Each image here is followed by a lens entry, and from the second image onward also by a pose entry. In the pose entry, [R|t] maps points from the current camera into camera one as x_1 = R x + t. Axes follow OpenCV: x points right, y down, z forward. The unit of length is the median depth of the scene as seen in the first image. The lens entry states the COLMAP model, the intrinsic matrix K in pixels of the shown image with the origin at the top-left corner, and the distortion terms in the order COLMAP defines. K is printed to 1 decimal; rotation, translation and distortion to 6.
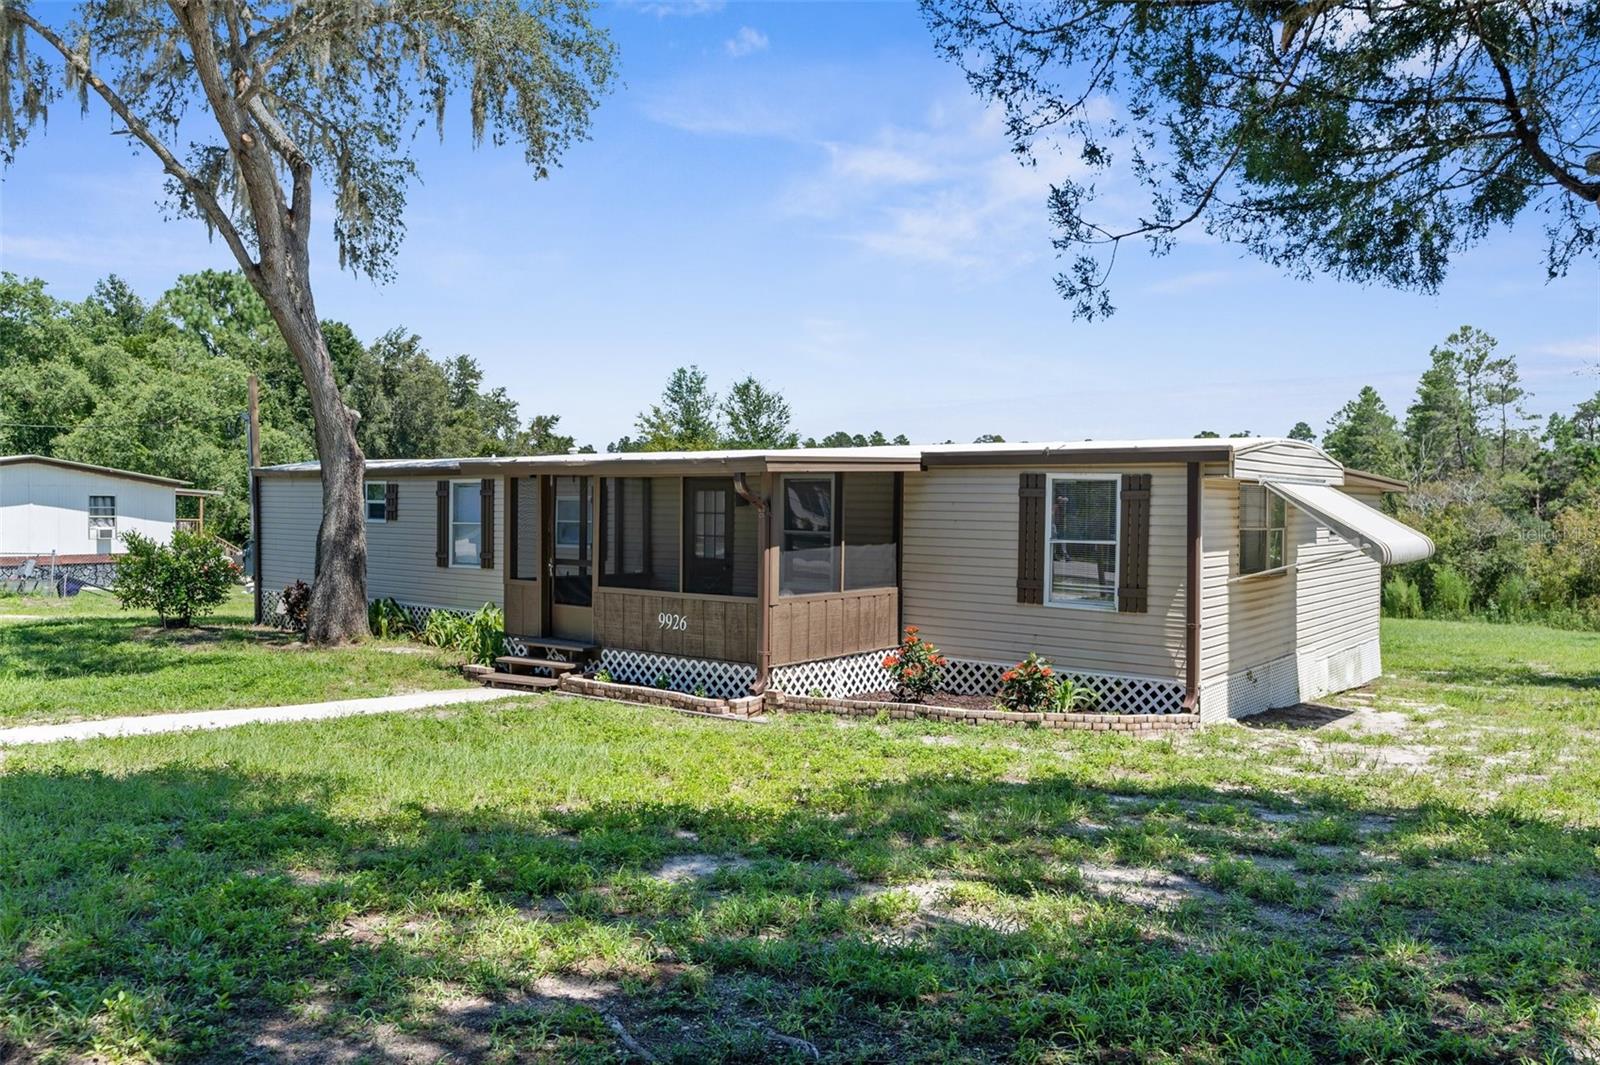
lens RADIAL K [[1192.7, 0, 801.6], [0, 1192.7, 533.2], [0, 0, 1]] dist [-0.002553, 0.003994]
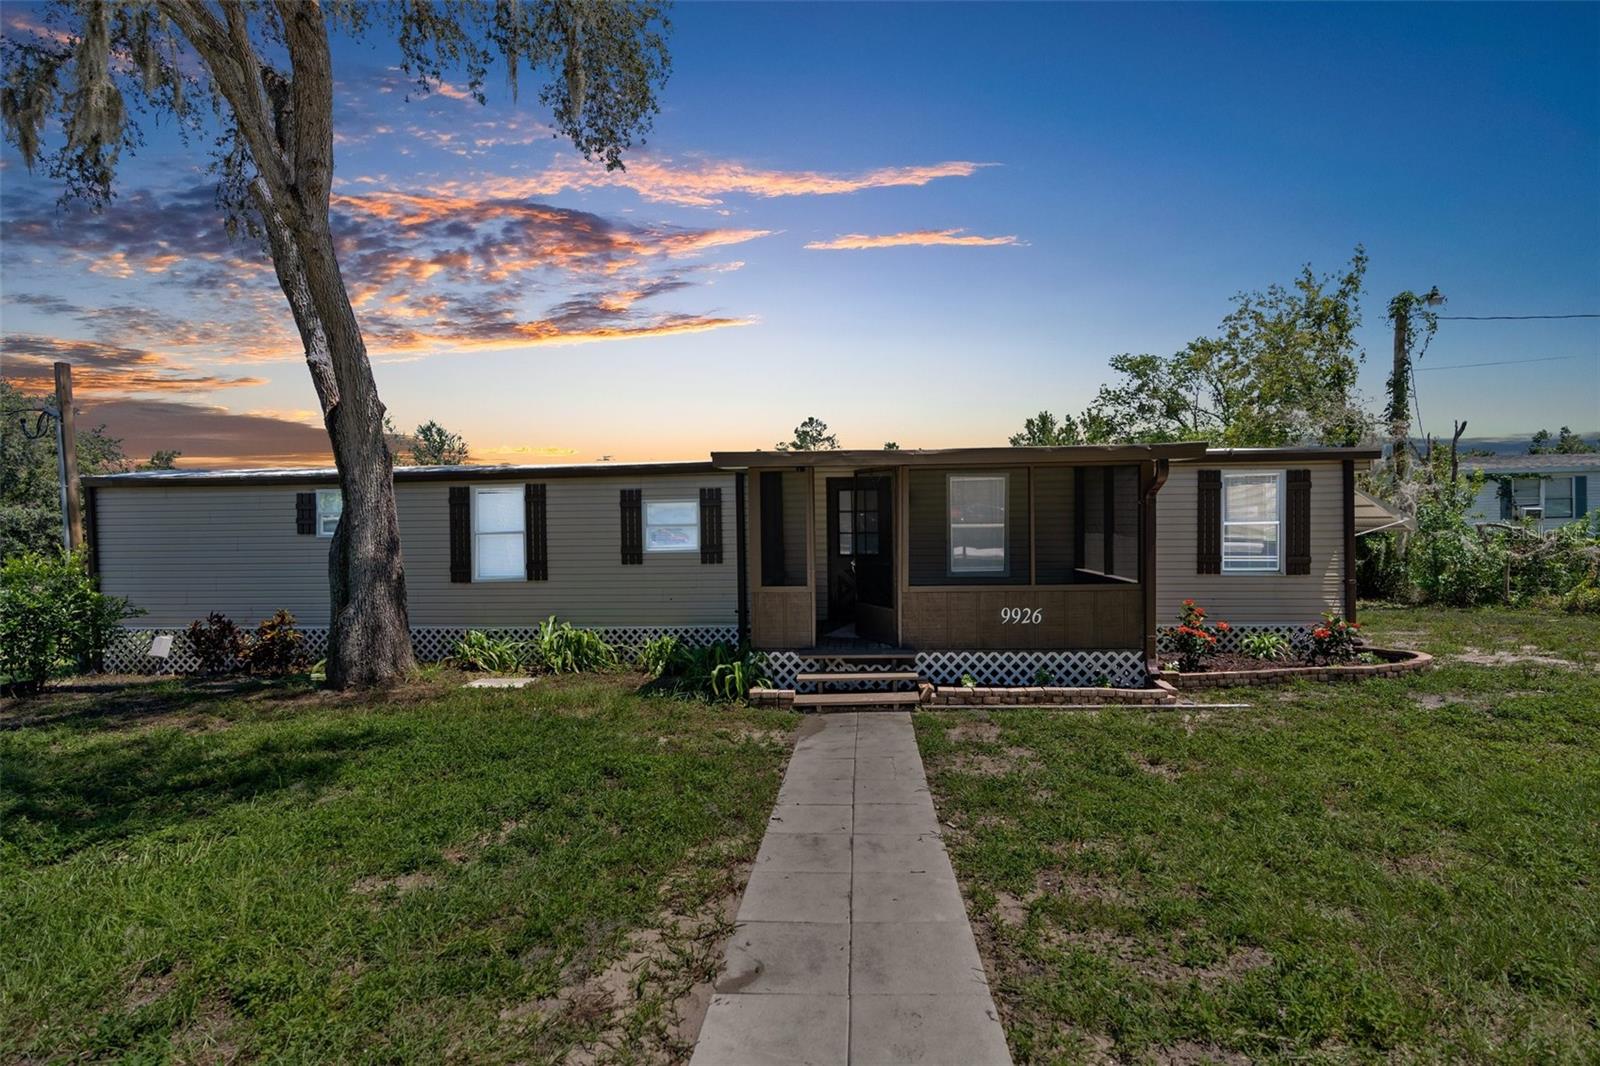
lens RADIAL K [[728.0, 0, 797.1], [0, 728.0, 525.3], [0, 0, 1]] dist [-0.005902, 0.002647]
pose [[0.834010, -0.026356, 0.551120, -0.545258], [0.036859, 0.999289, -0.007991, -0.001834], [-0.550517, 0.026979, 0.834388, 0.557213]]
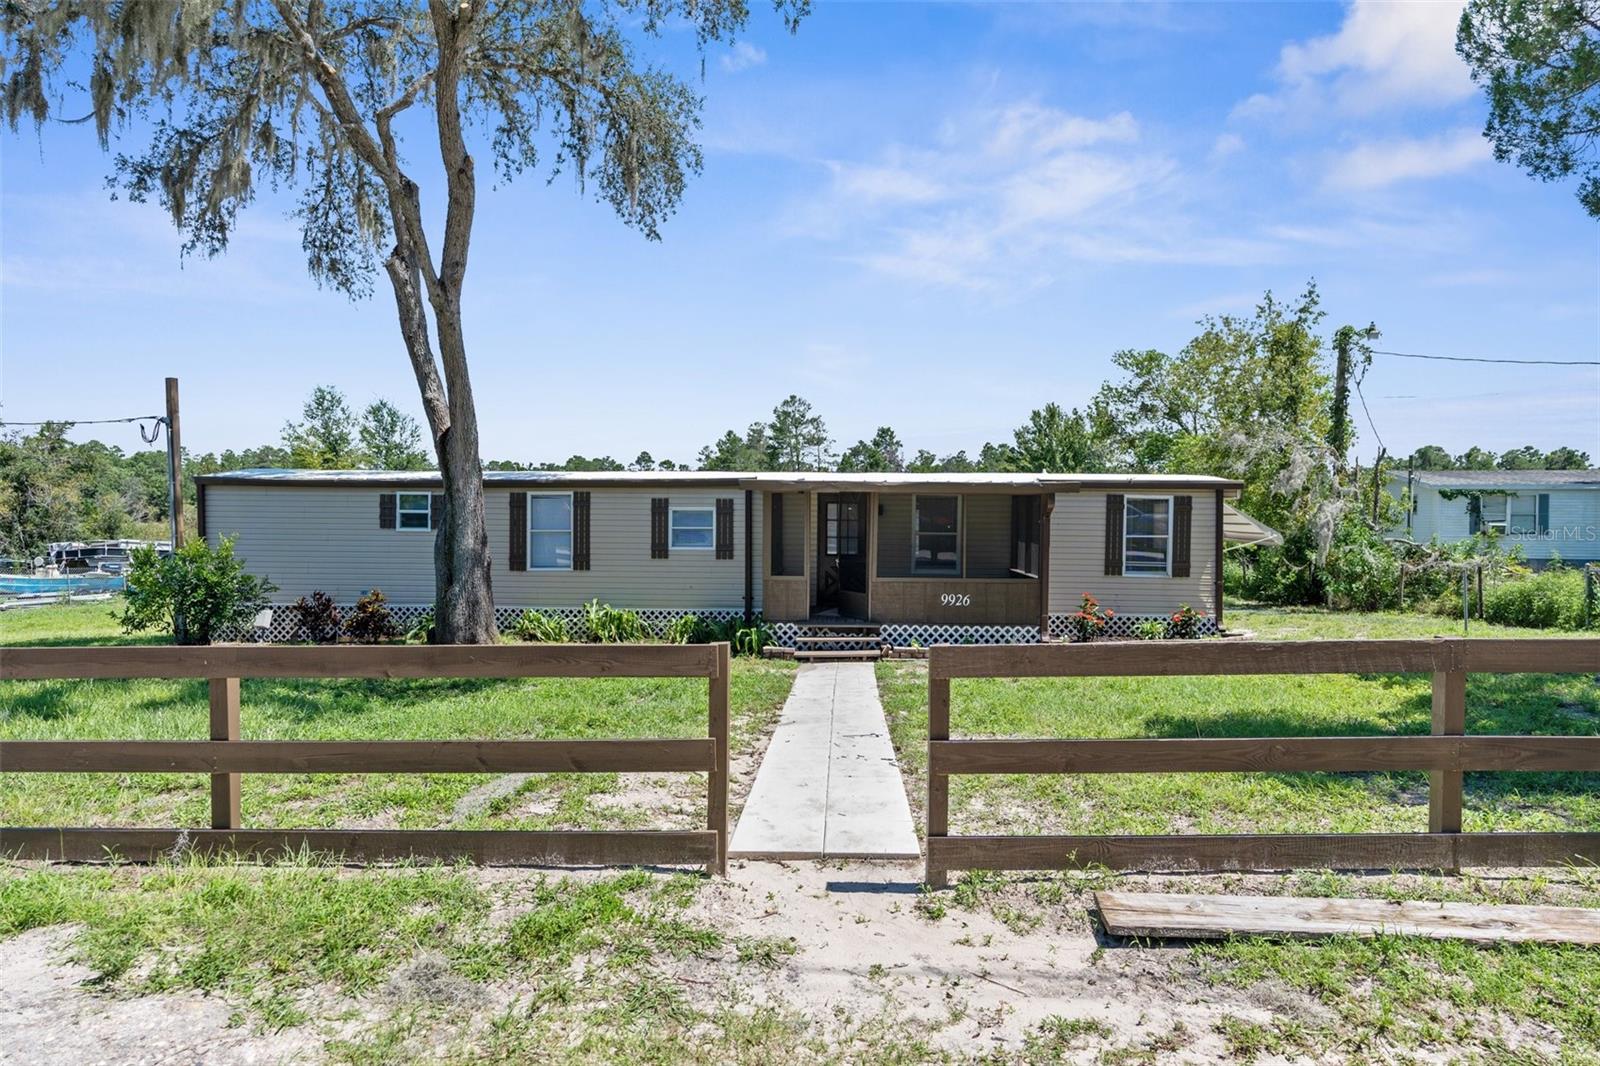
lens RADIAL K [[888.4, 0, 799.6], [0, 888.4, 526.6], [0, 0, 1]] dist [0.007304, 0.000356]
pose [[0.816155, -0.012994, 0.577687, -0.785464], [0.015005, 0.999887, 0.001291, -0.013568], [-0.577638, 0.007614, 0.816257, 0.245460]]
